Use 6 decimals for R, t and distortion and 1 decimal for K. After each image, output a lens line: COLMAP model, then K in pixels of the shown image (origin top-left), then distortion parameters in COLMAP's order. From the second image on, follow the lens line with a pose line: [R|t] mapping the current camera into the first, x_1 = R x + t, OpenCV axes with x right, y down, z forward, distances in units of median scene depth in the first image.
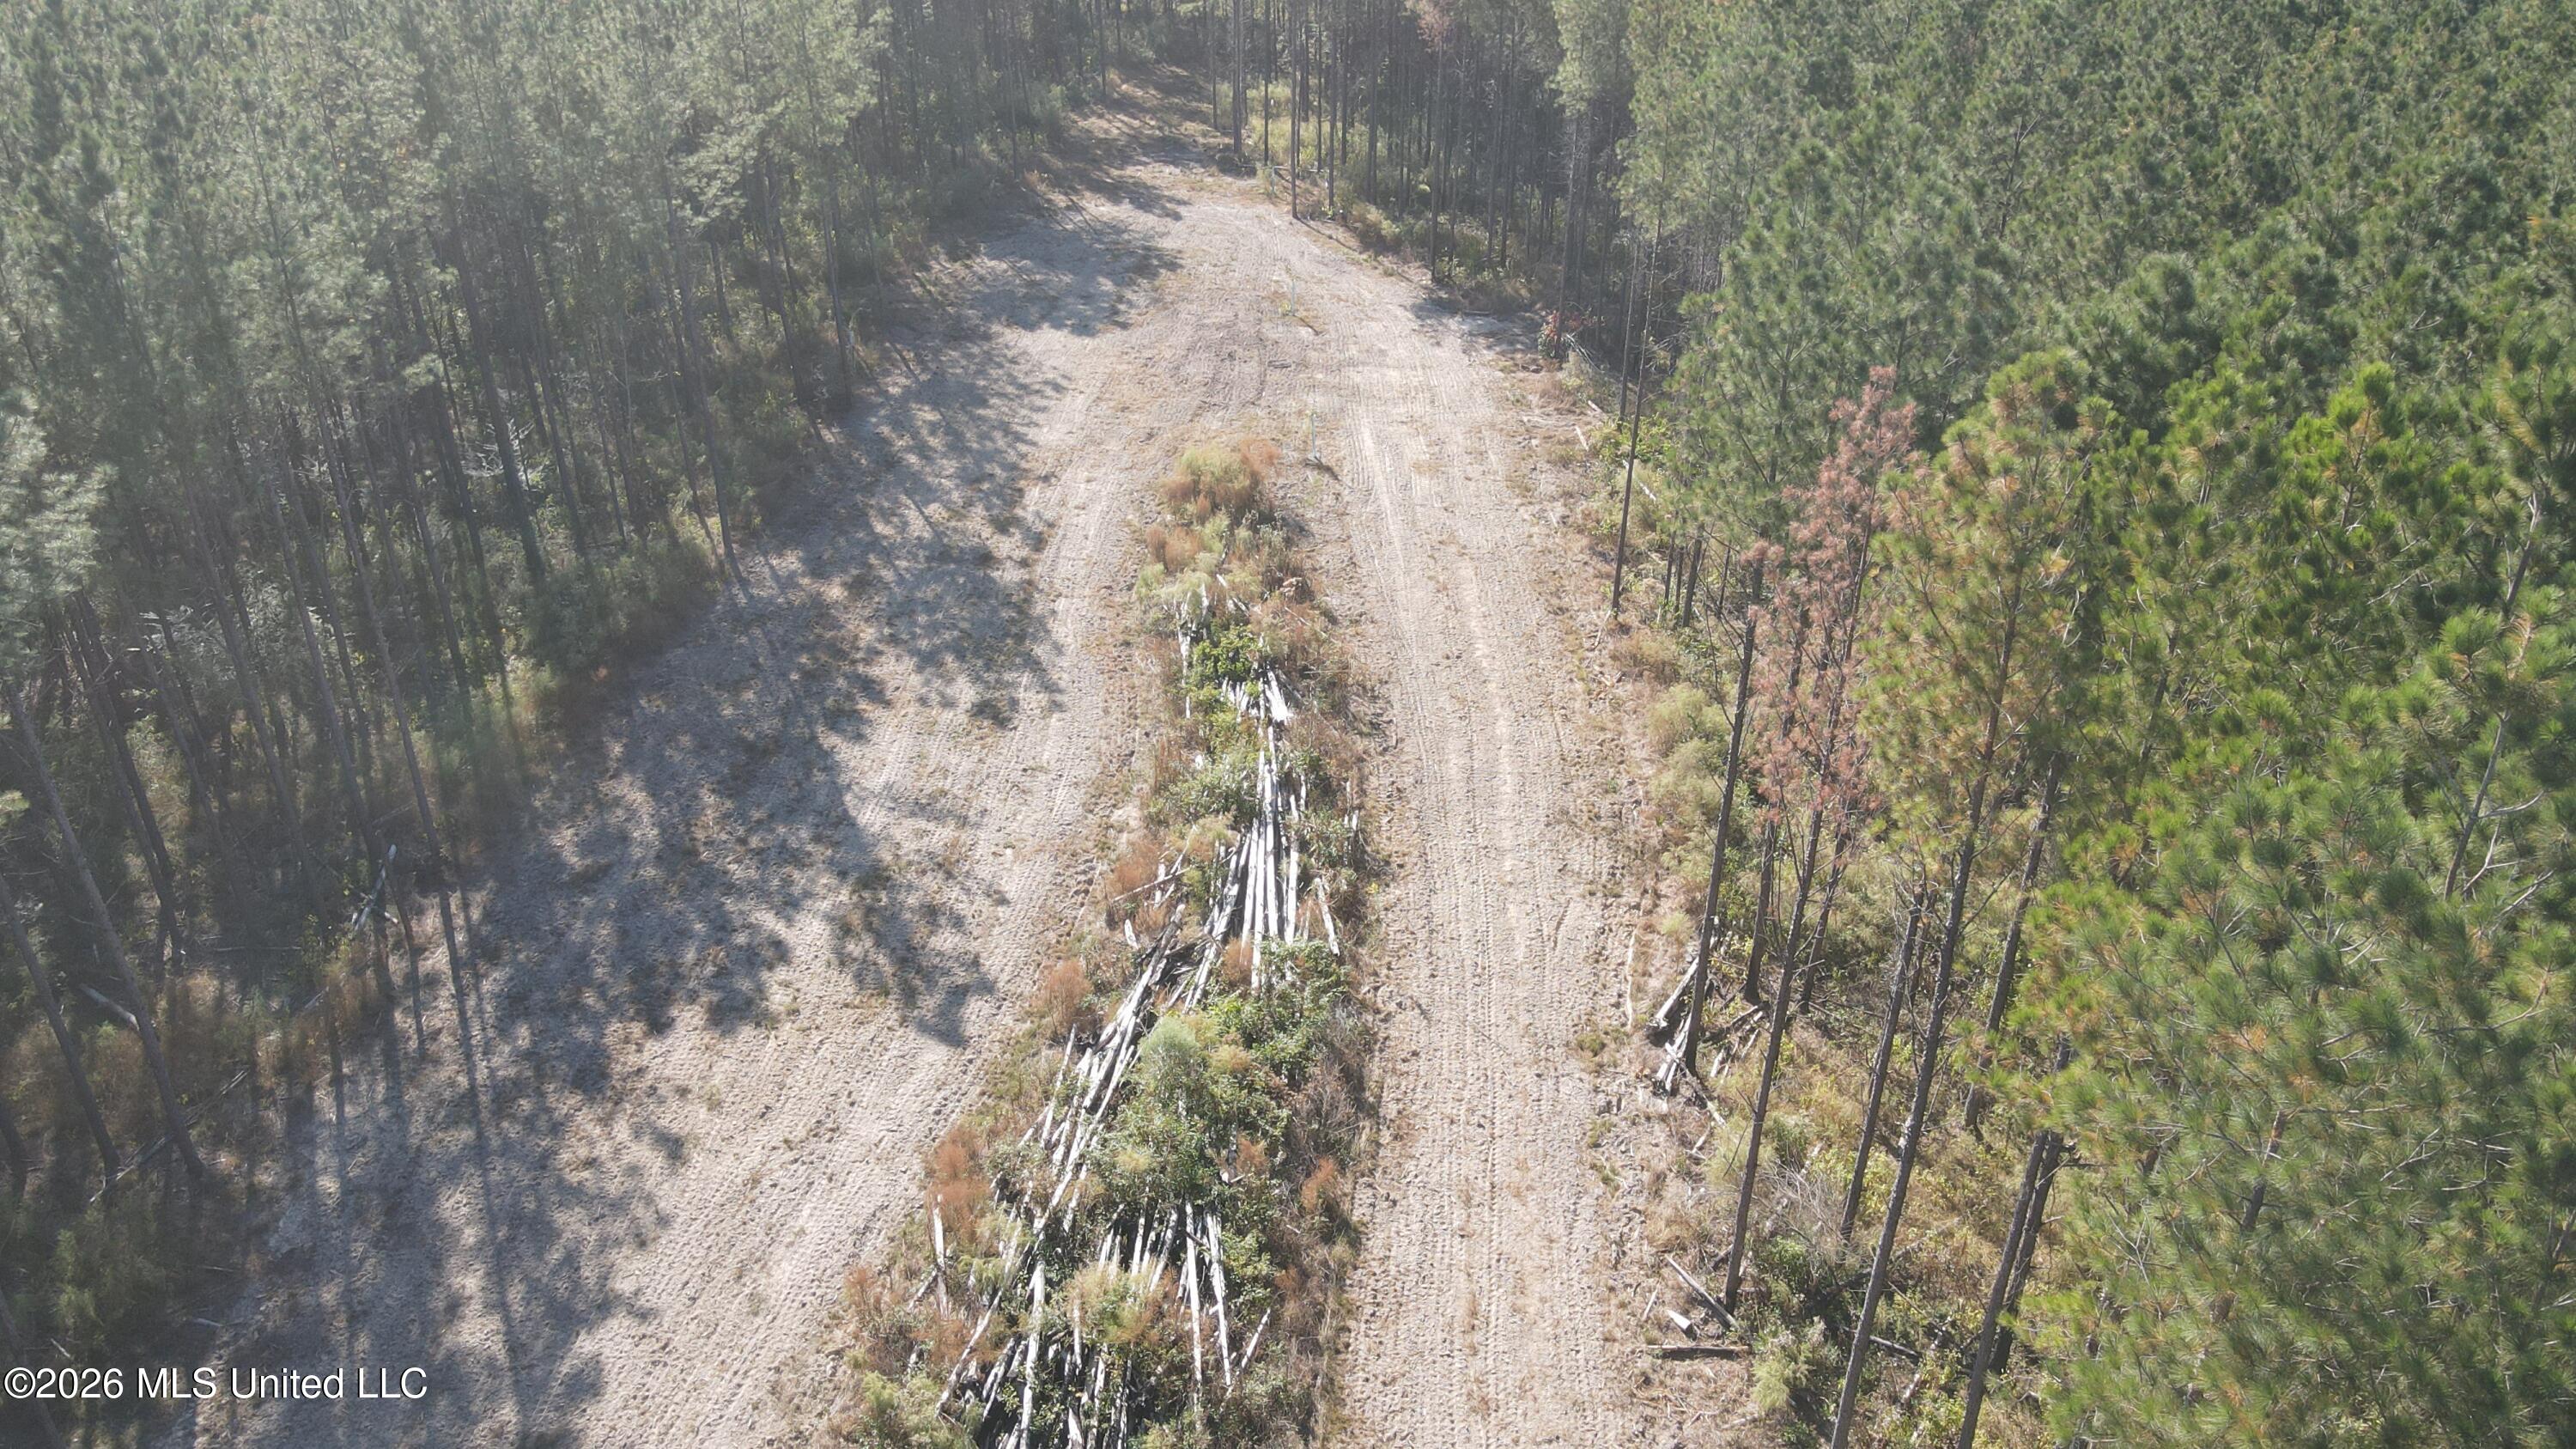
lens RADIAL K [[1905.8, 0, 1282.2], [0, 1905.8, 752.5], [0, 0, 1]] dist [-0.011251, 0.053423]
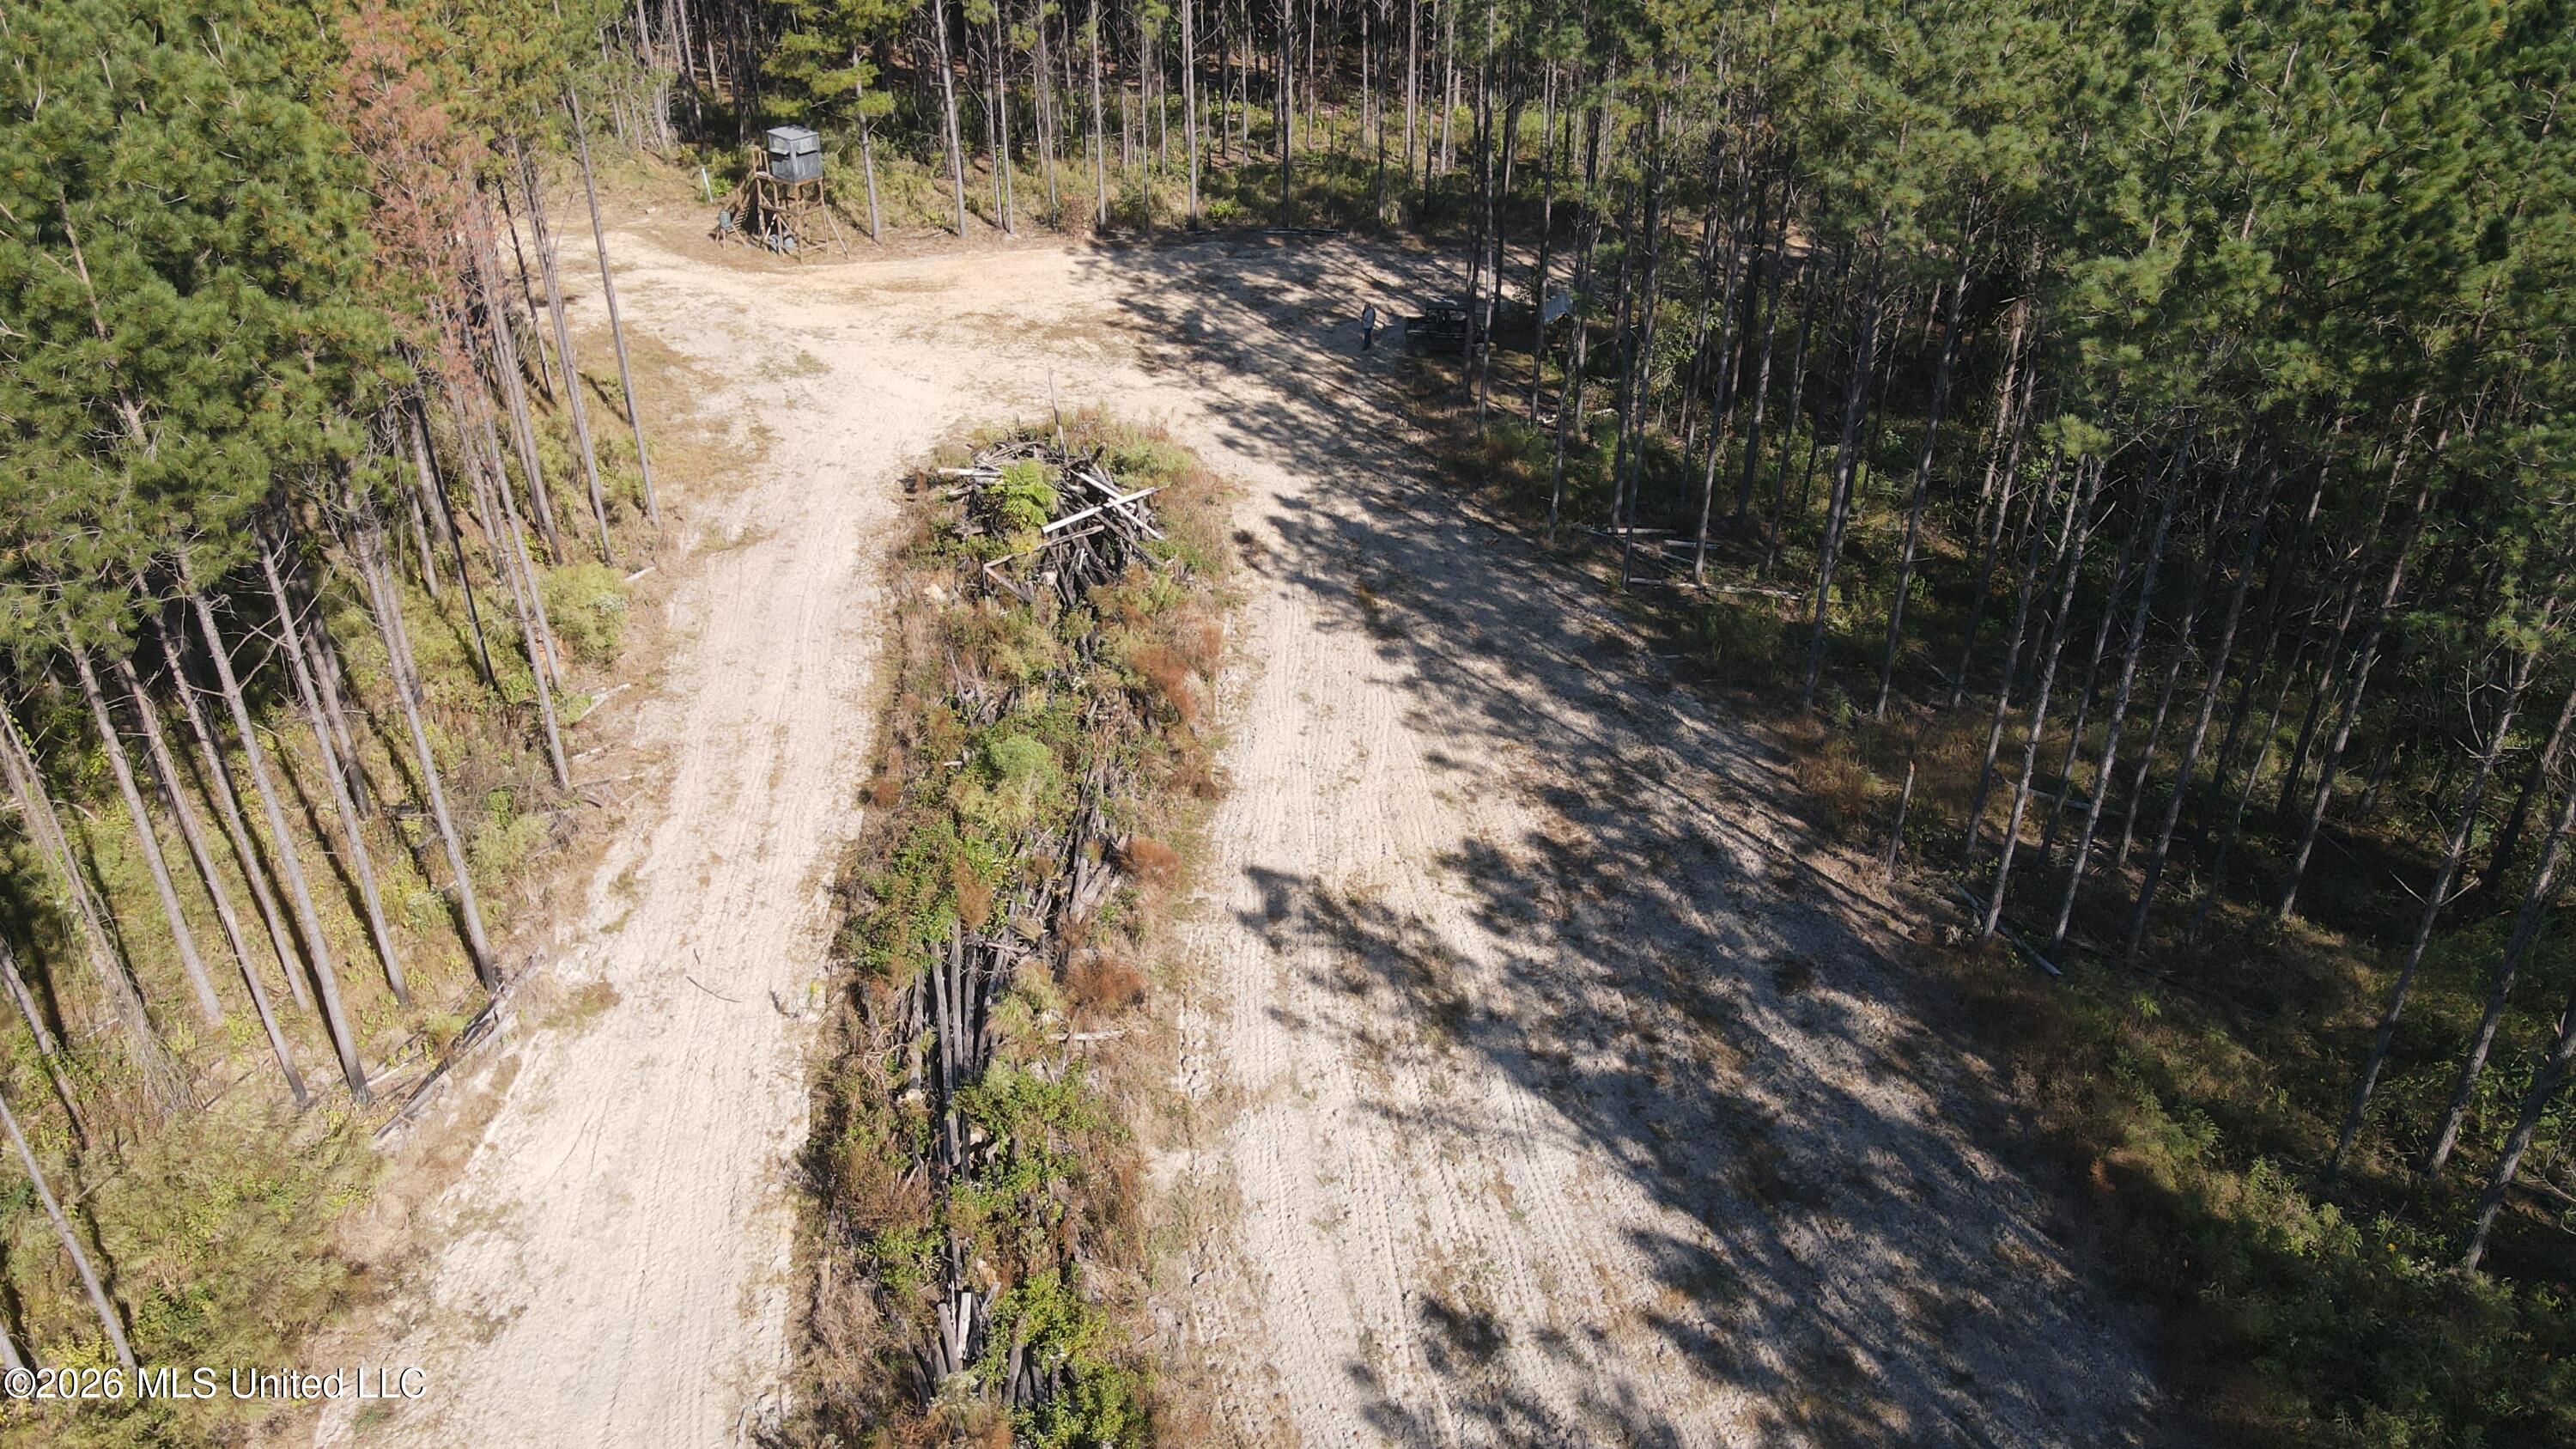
lens RADIAL K [[1905.8, 0, 1282.2], [0, 1905.8, 752.5], [0, 0, 1]] dist [-0.011251, 0.053423]
pose [[-0.983202, 0.090612, -0.158443, -0.030462], [-0.097162, 0.475029, 0.874590, -0.709604], [0.154513, 0.875292, -0.458246, 1.320253]]
